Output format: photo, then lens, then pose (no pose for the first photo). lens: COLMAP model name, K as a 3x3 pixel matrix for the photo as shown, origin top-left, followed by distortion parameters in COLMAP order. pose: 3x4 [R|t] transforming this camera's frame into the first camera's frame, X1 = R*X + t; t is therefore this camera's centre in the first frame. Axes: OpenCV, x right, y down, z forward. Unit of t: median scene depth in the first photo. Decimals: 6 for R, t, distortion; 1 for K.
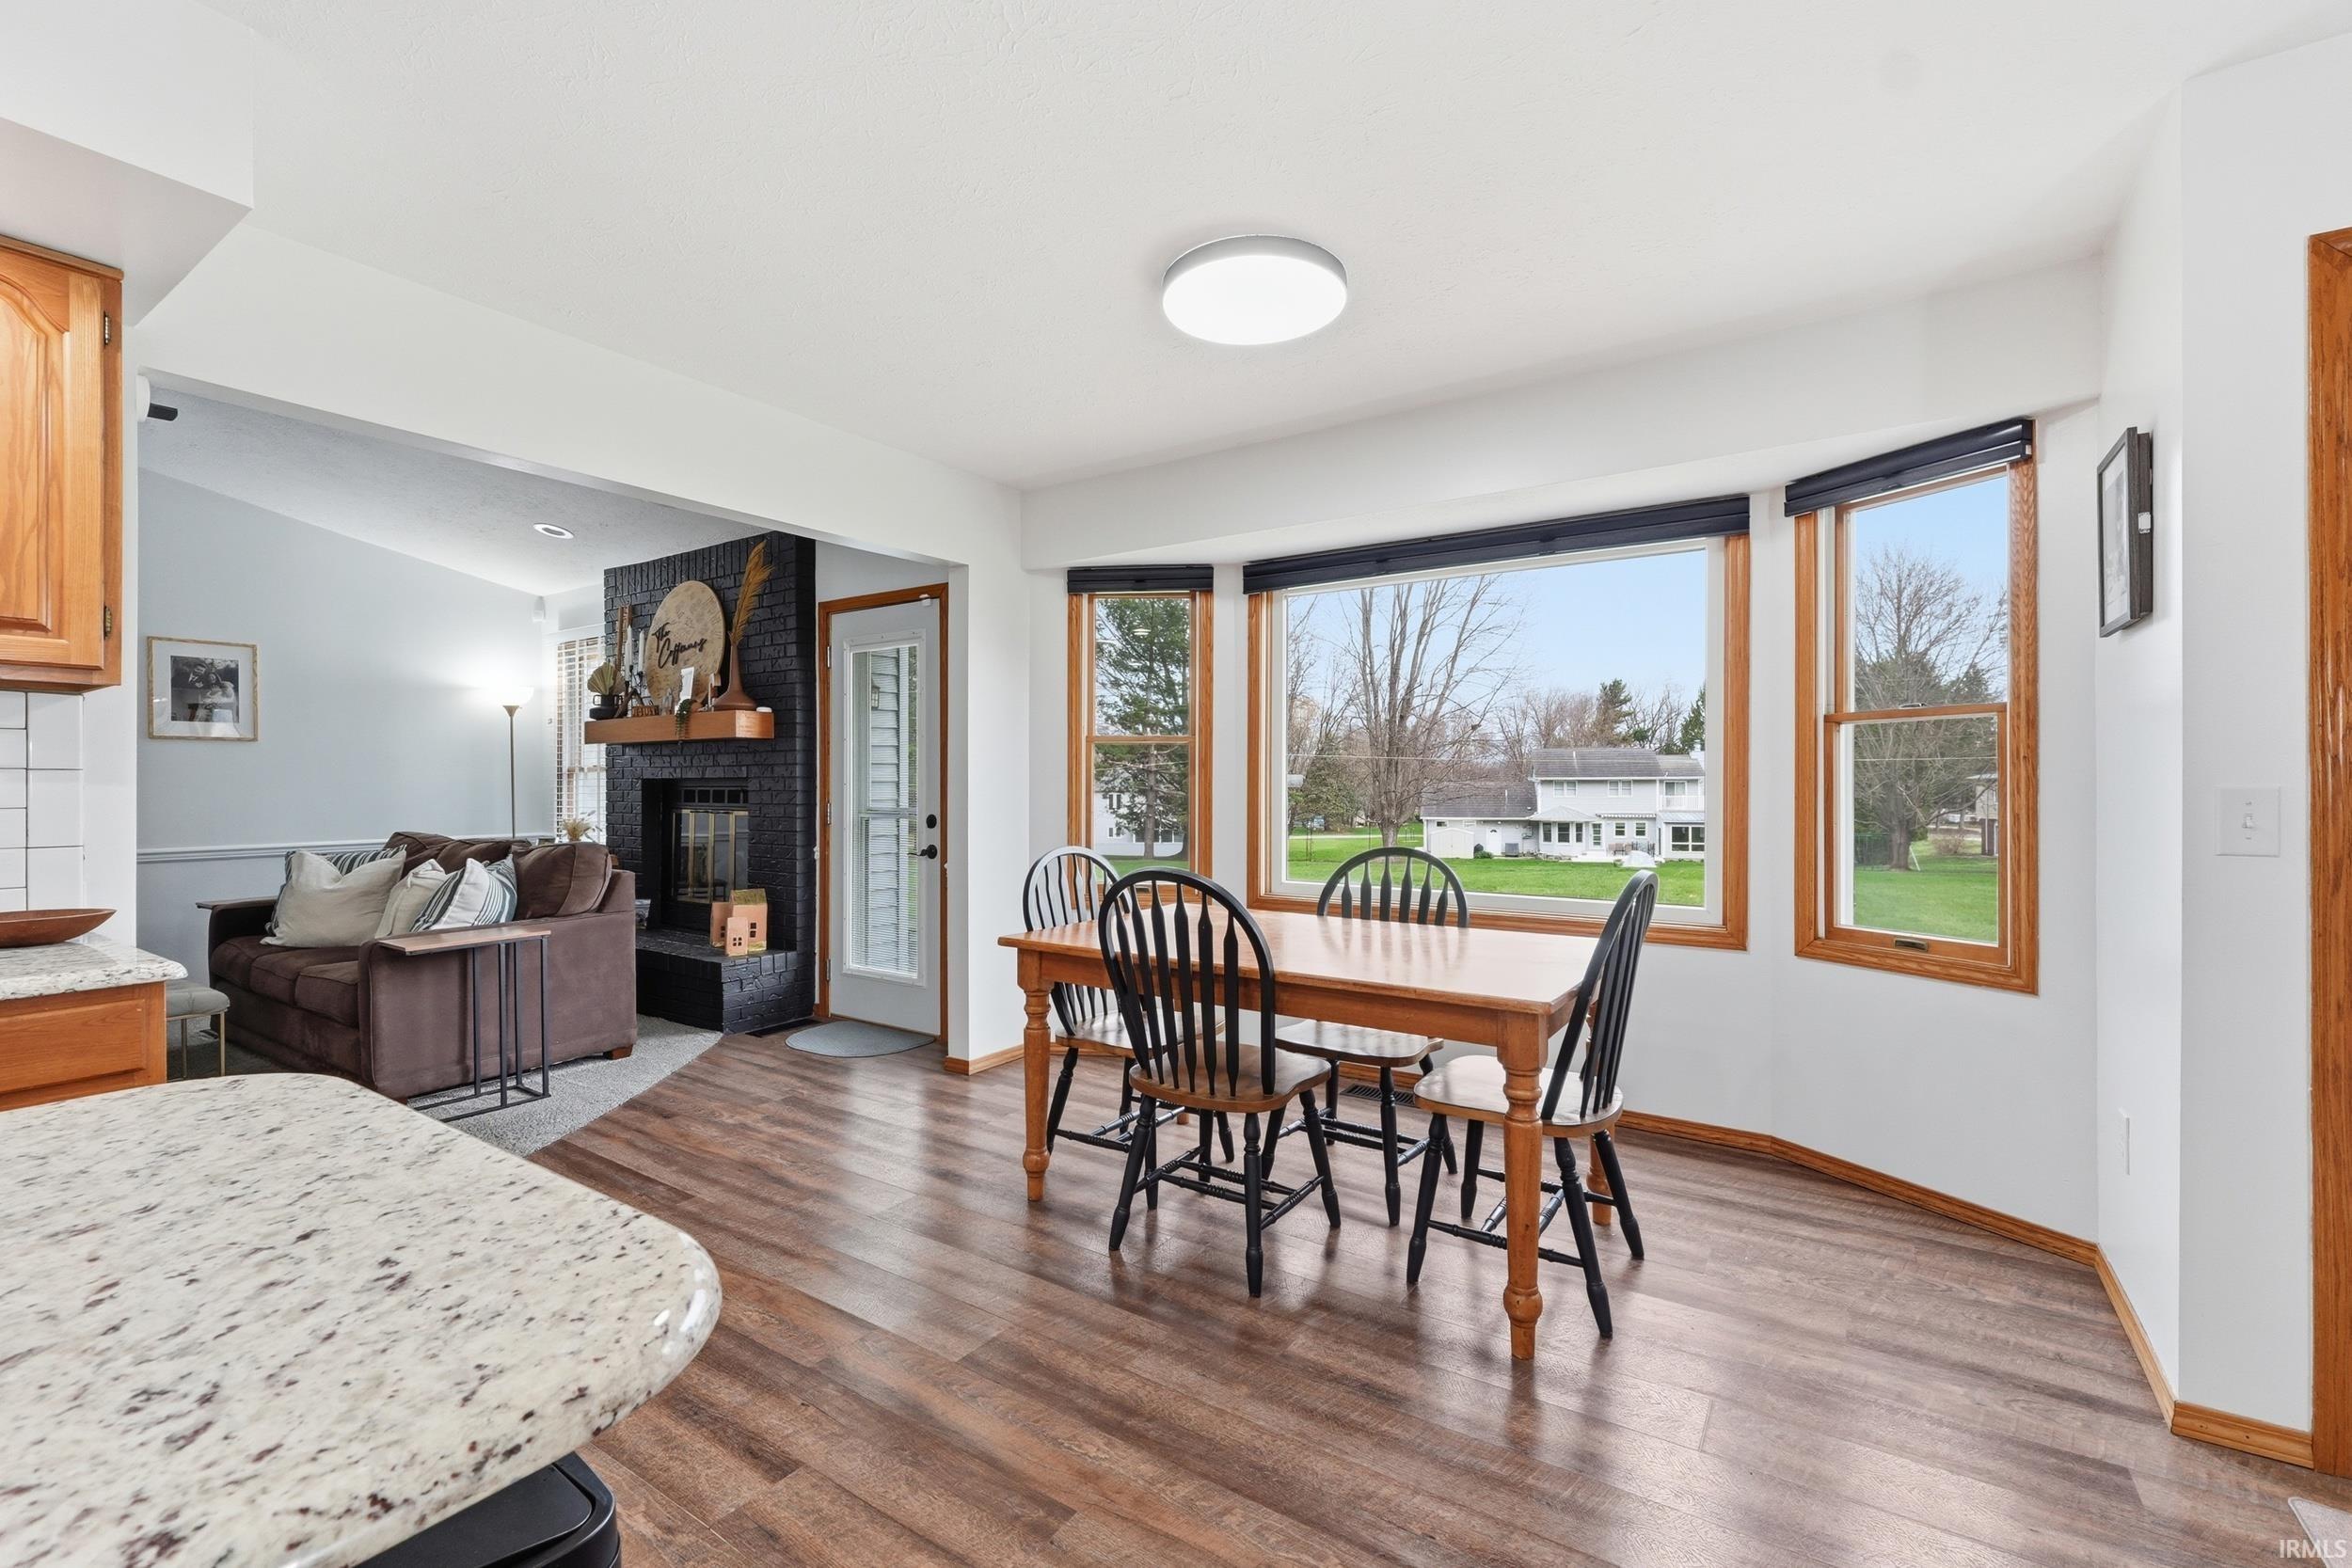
lens RADIAL K [[1002.2, 0, 1170.9], [0, 1002.2, 784.1], [0, 0, 1]] dist [-0.000105, 0.000720]
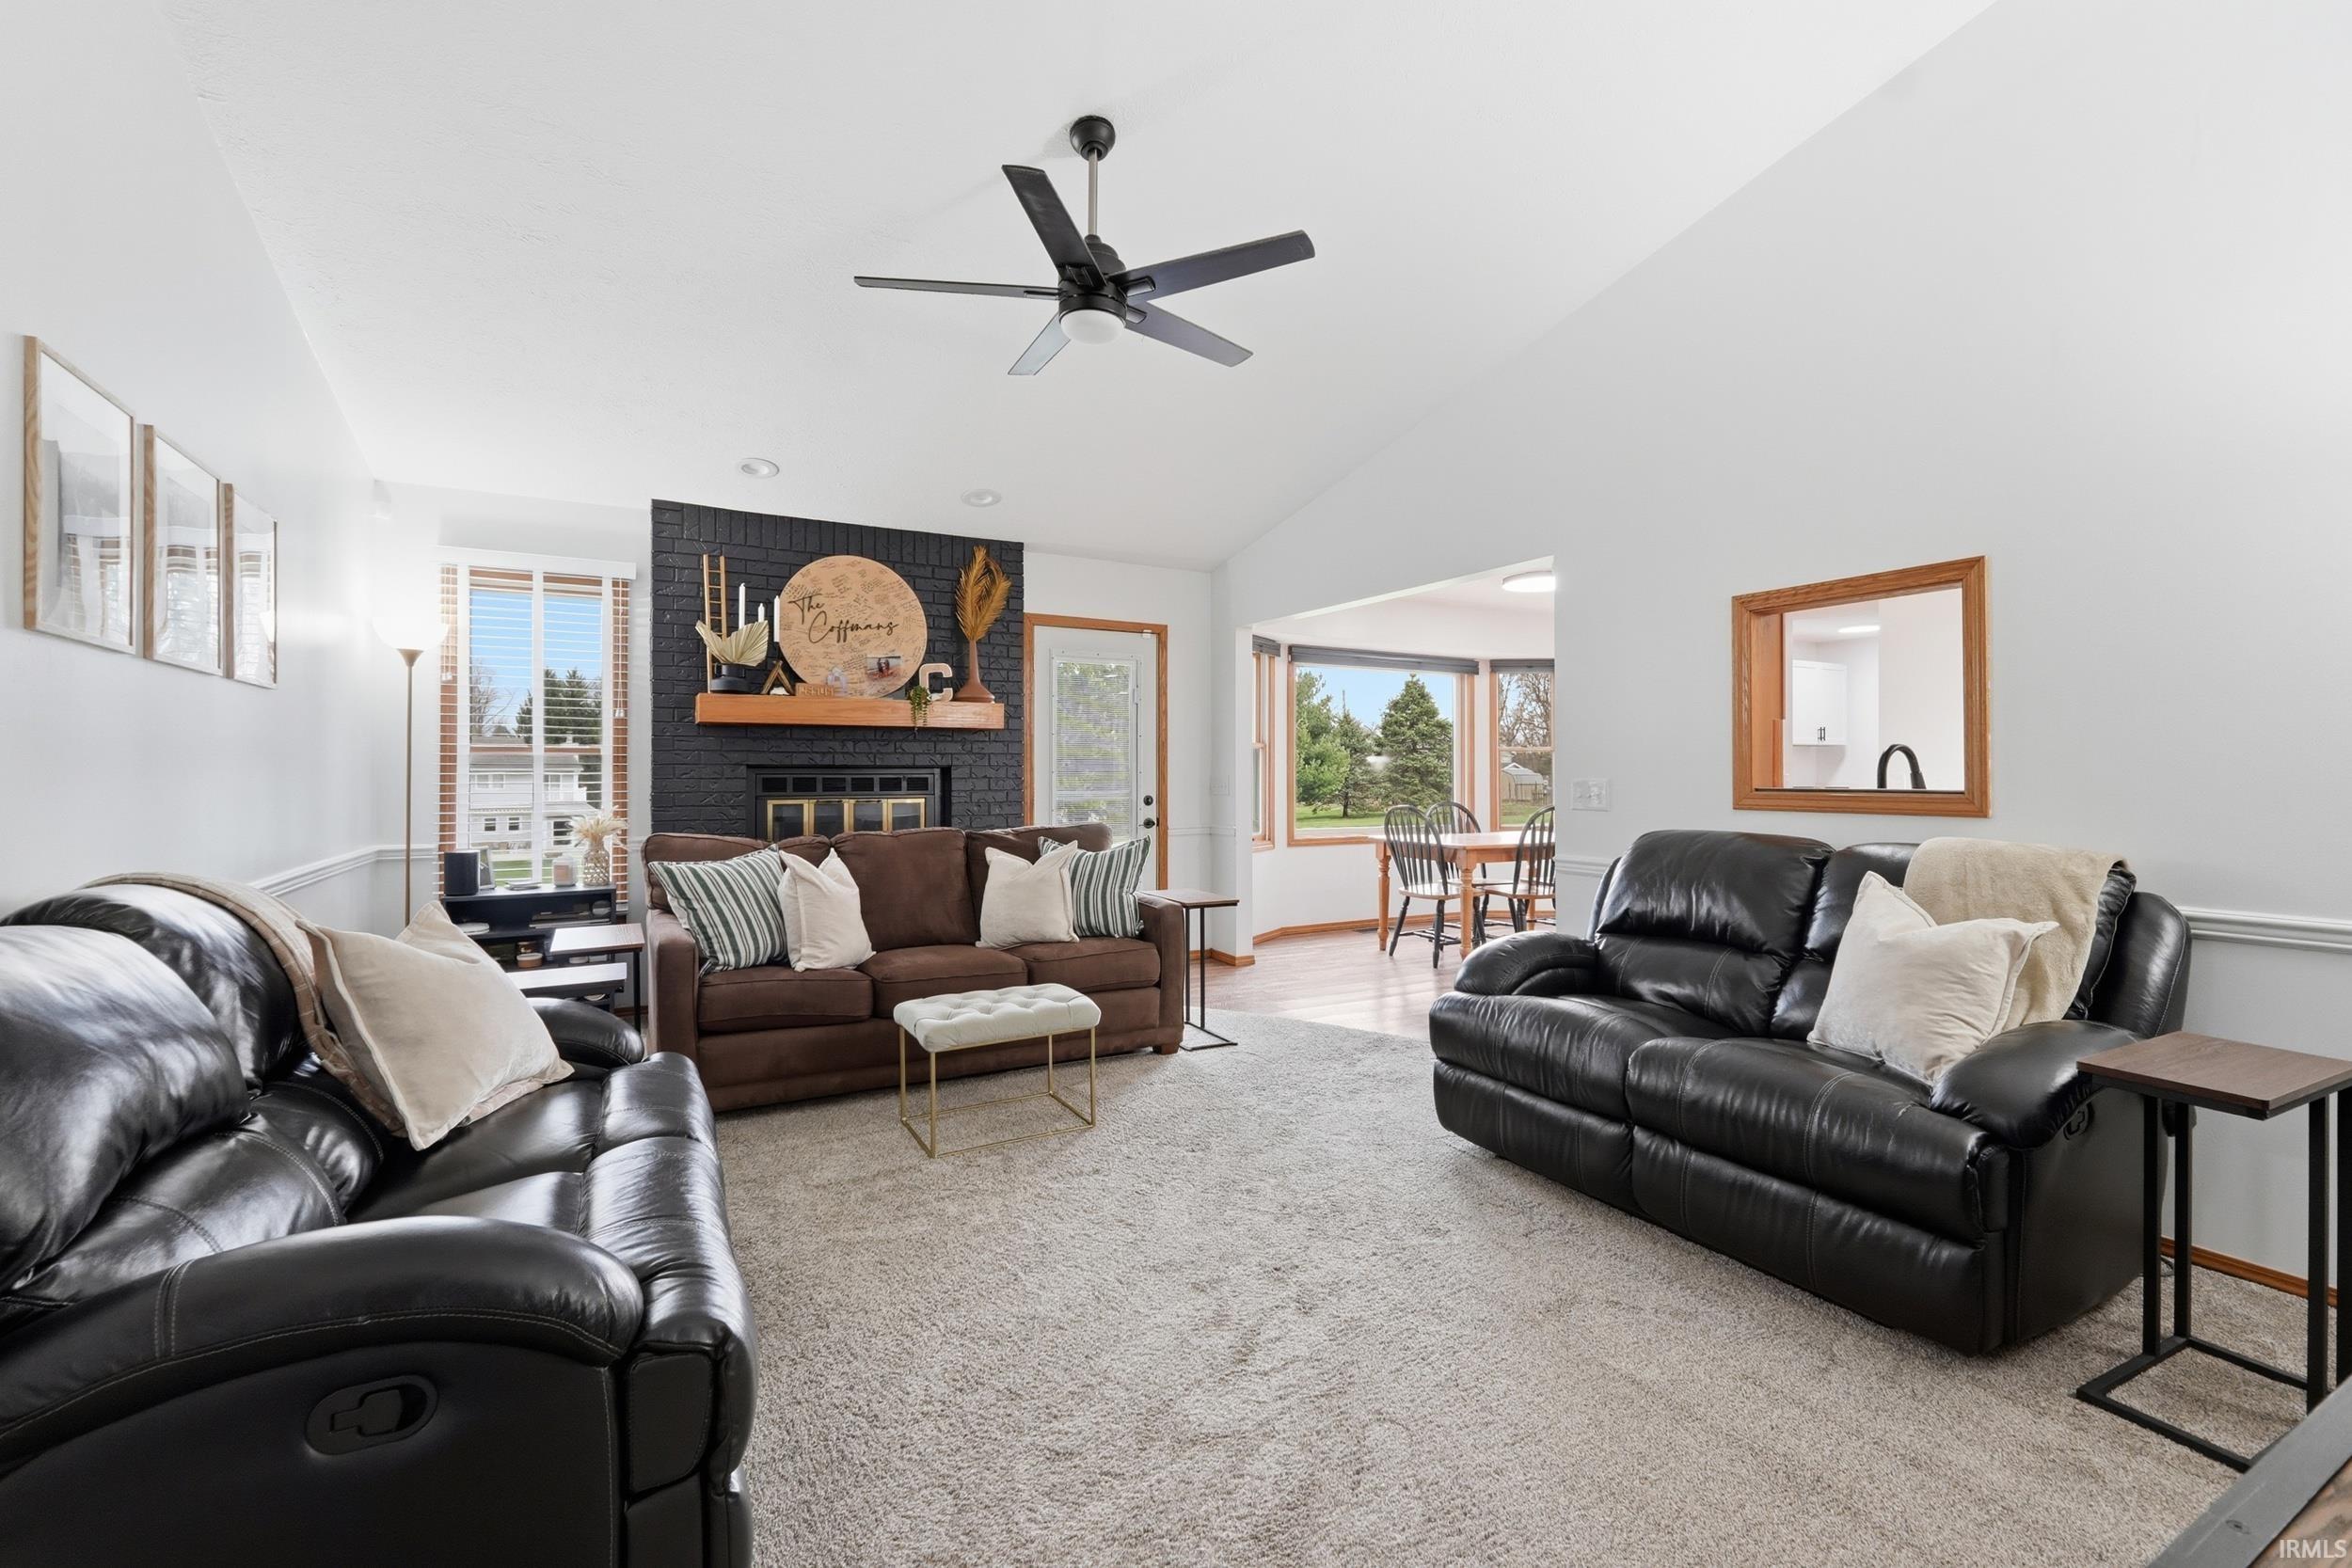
lens RADIAL K [[1002.2, 0, 1157.1], [0, 1002.2, 779.4], [0, 0, 1]] dist [-0.000105, 0.000720]
pose [[0.455529, -0.003726, 0.890213, -1.232103], [0.001528, 0.999993, 0.003404, 0.004767], [-0.890220, -0.000190, 0.455531, 0.327271]]
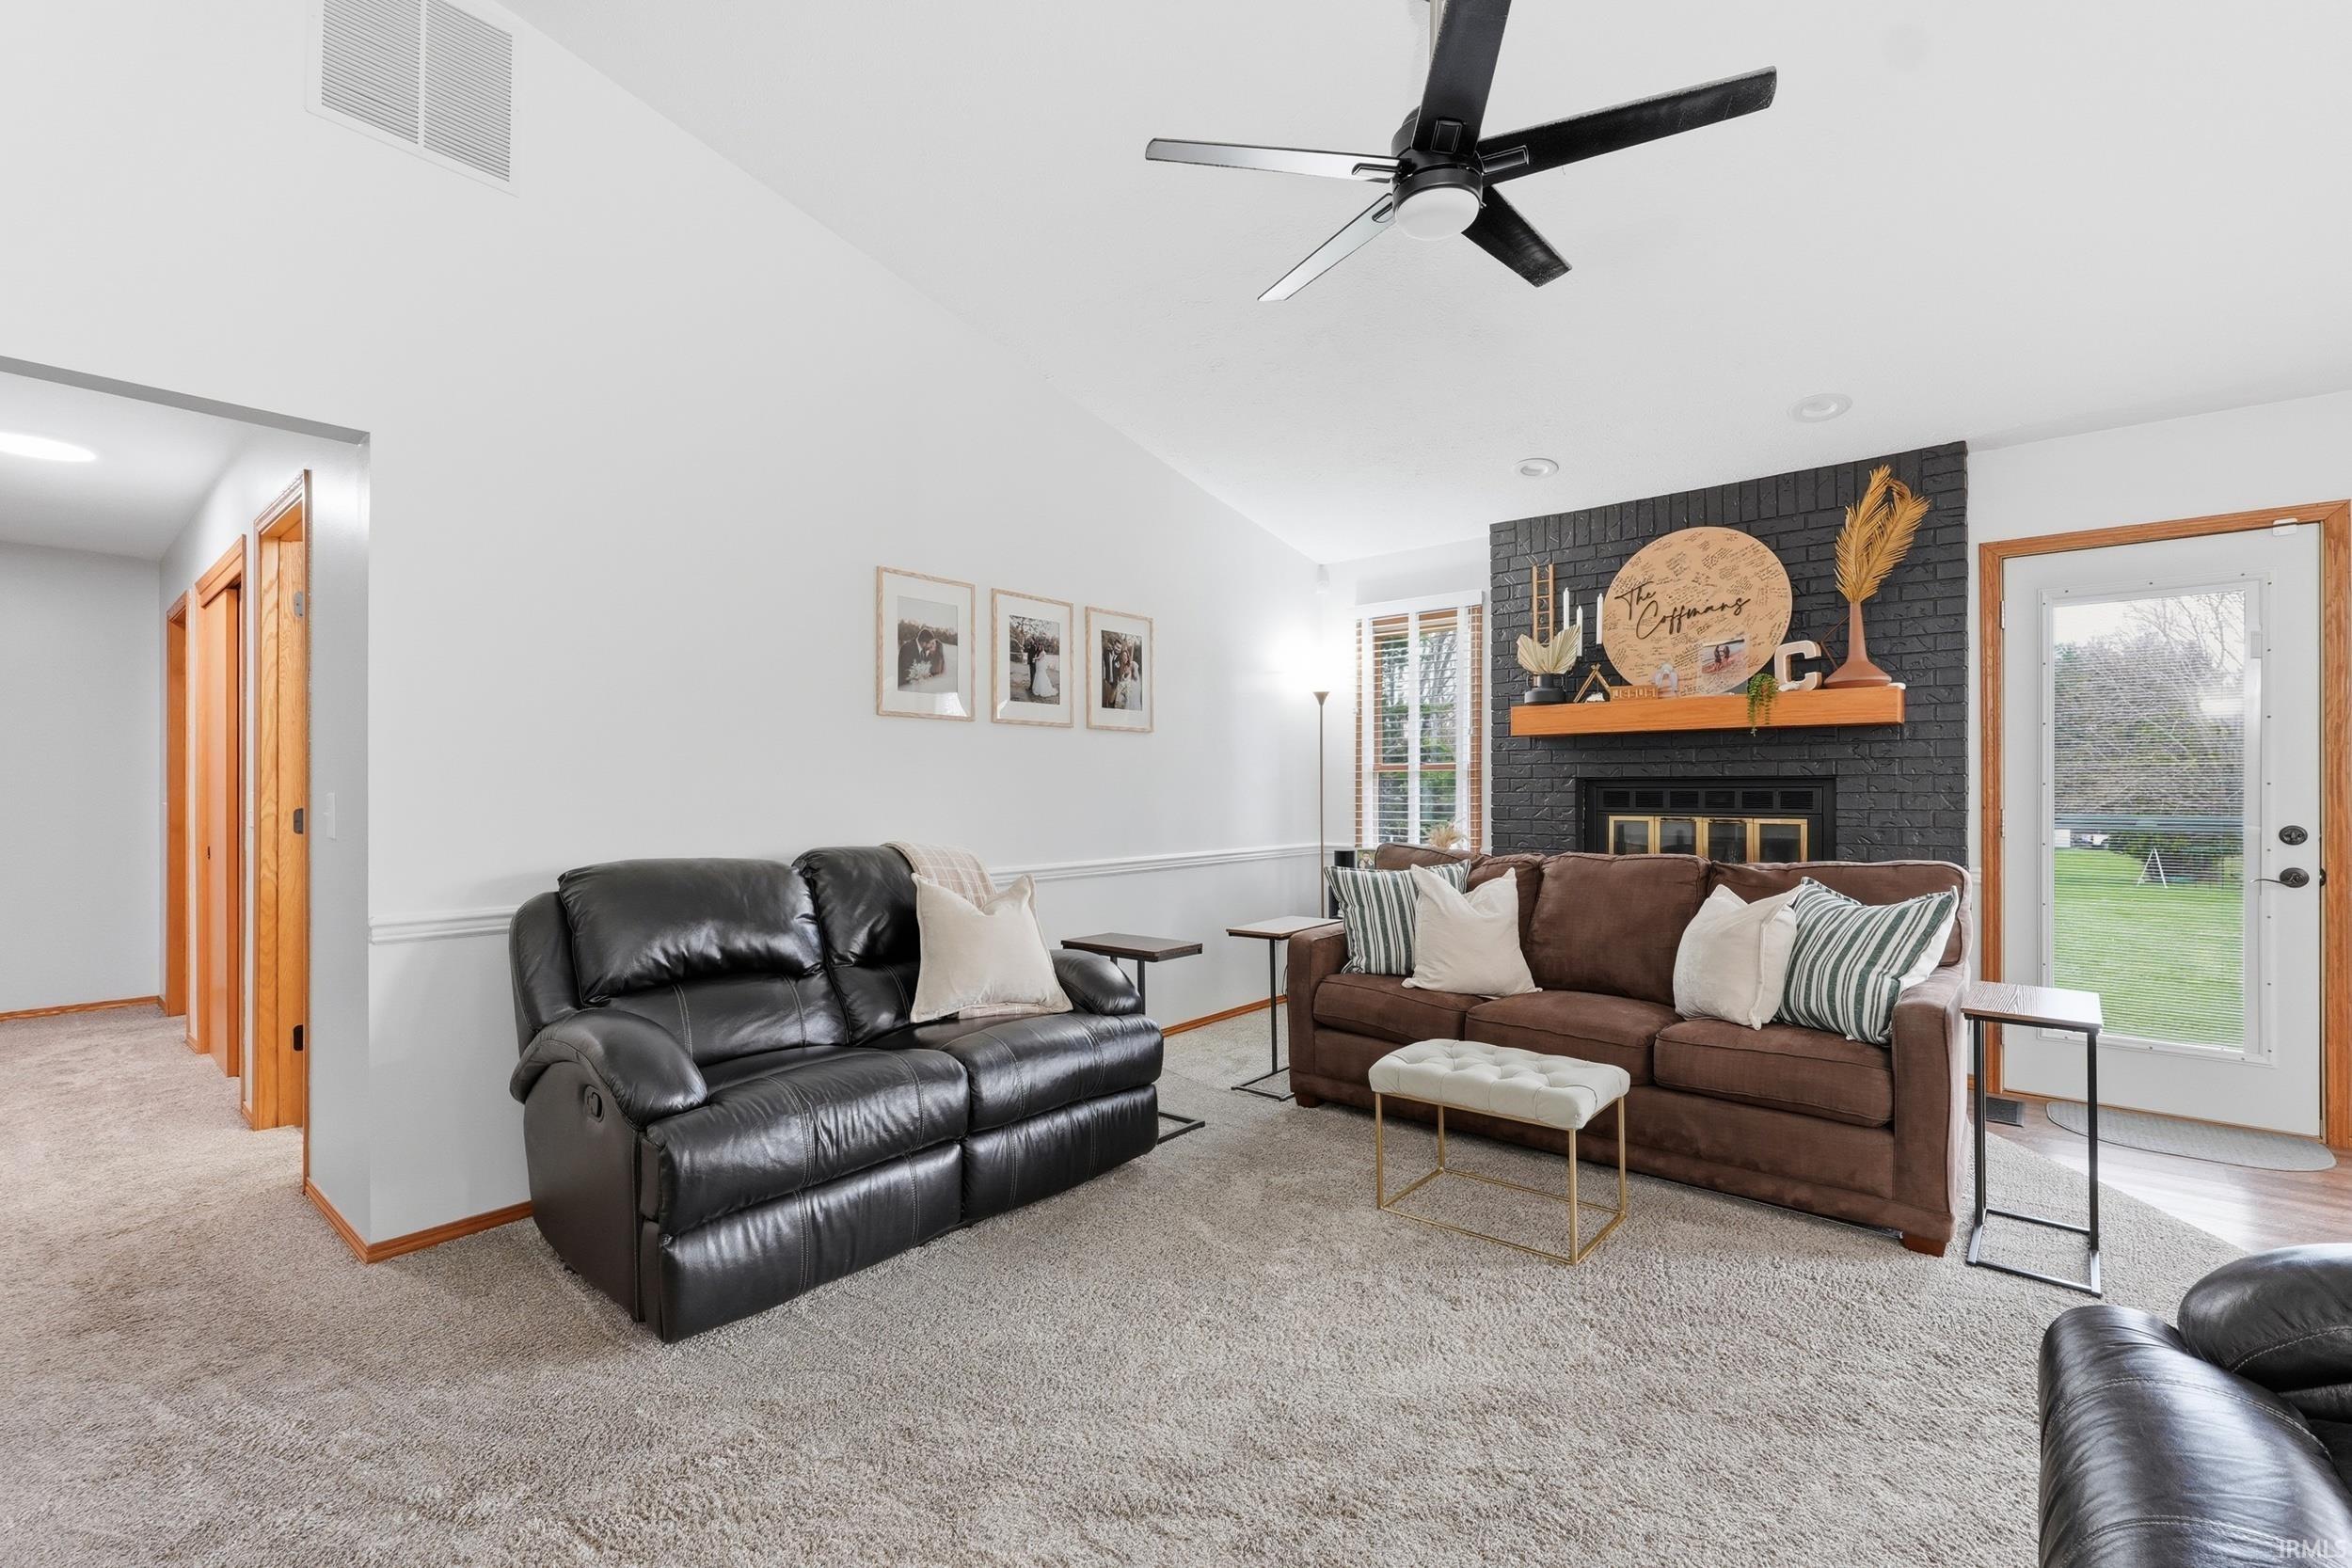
lens RADIAL K [[1002.2, 0, 1171.9], [0, 1002.2, 794.5], [0, 0, 1]] dist [-0.000105, 0.000720]
pose [[0.994336, 0.001592, -0.106268, -0.835112], [-0.001156, 0.999991, 0.004172, 0.005437], [0.106273, -0.004026, 0.994329, 0.172902]]
